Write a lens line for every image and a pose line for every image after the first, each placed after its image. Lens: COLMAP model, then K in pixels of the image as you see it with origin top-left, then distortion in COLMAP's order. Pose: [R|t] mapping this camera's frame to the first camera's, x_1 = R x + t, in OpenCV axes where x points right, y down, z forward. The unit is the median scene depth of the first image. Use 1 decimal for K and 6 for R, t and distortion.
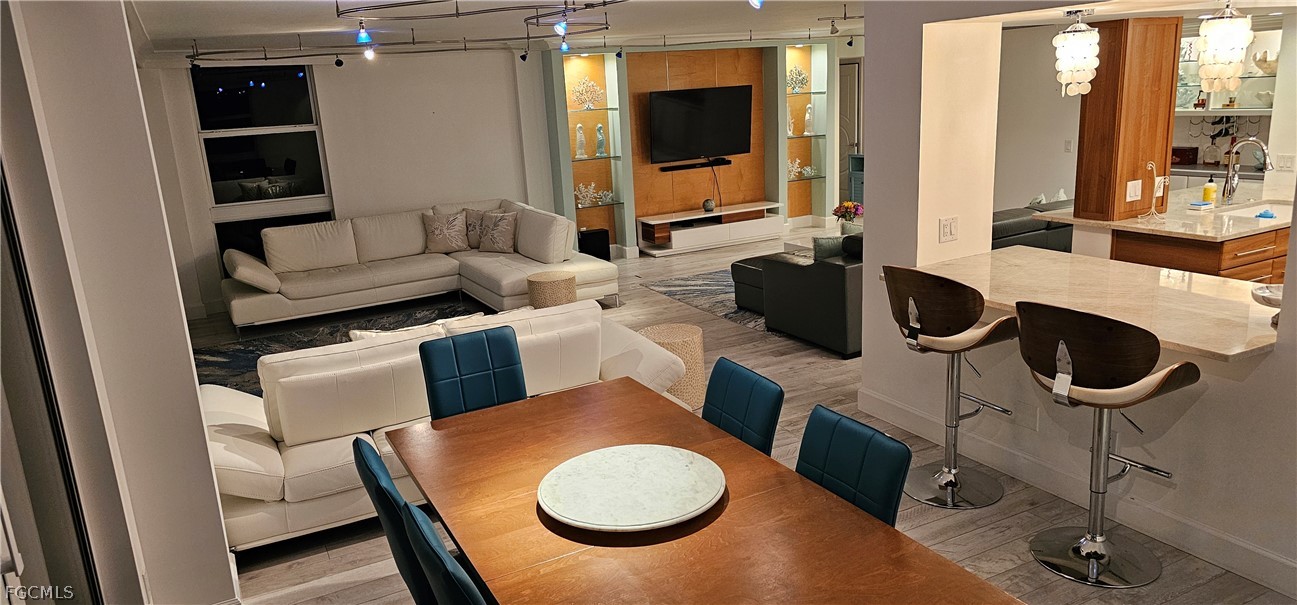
lens RADIAL K [[867.1, 0, 633.7], [0, 867.1, 300.6], [0, 0, 1]] dist [0.061533, -0.054215]
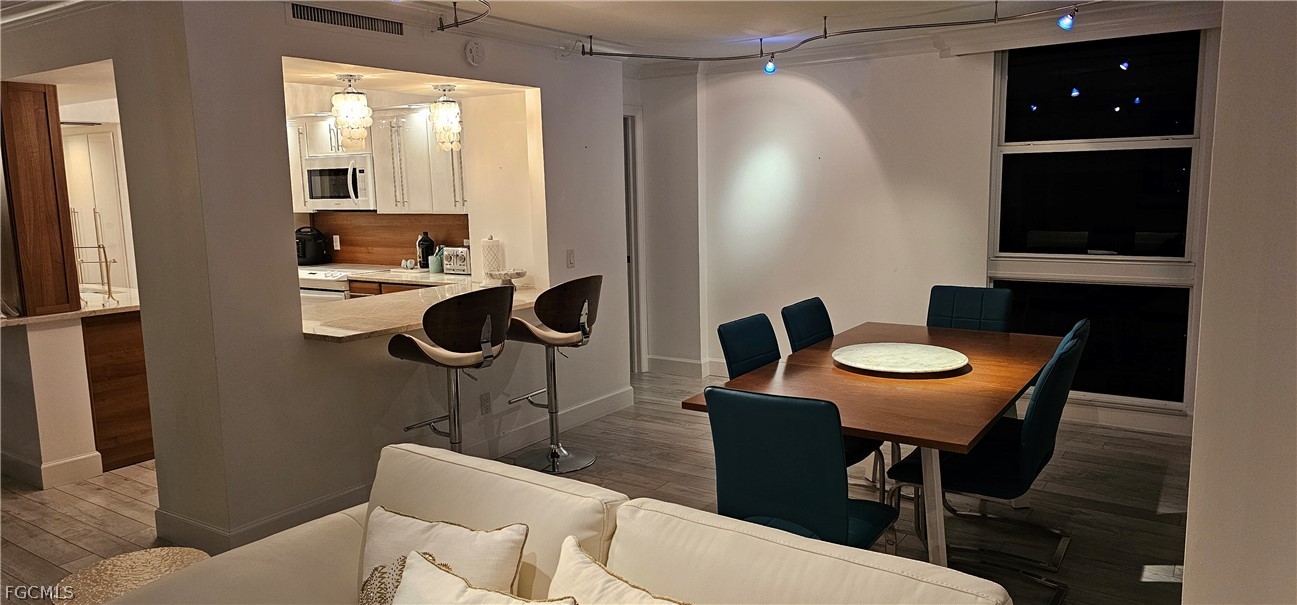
lens RADIAL K [[867.1, 0, 633.7], [0, 867.1, 300.6], [0, 0, 1]] dist [0.061533, -0.054215]
pose [[-0.482886, -0.049765, 0.874268, -0.356224], [0.257416, 0.946206, 0.196038, -0.093162], [-0.836994, 0.319715, -0.444099, 0.662326]]
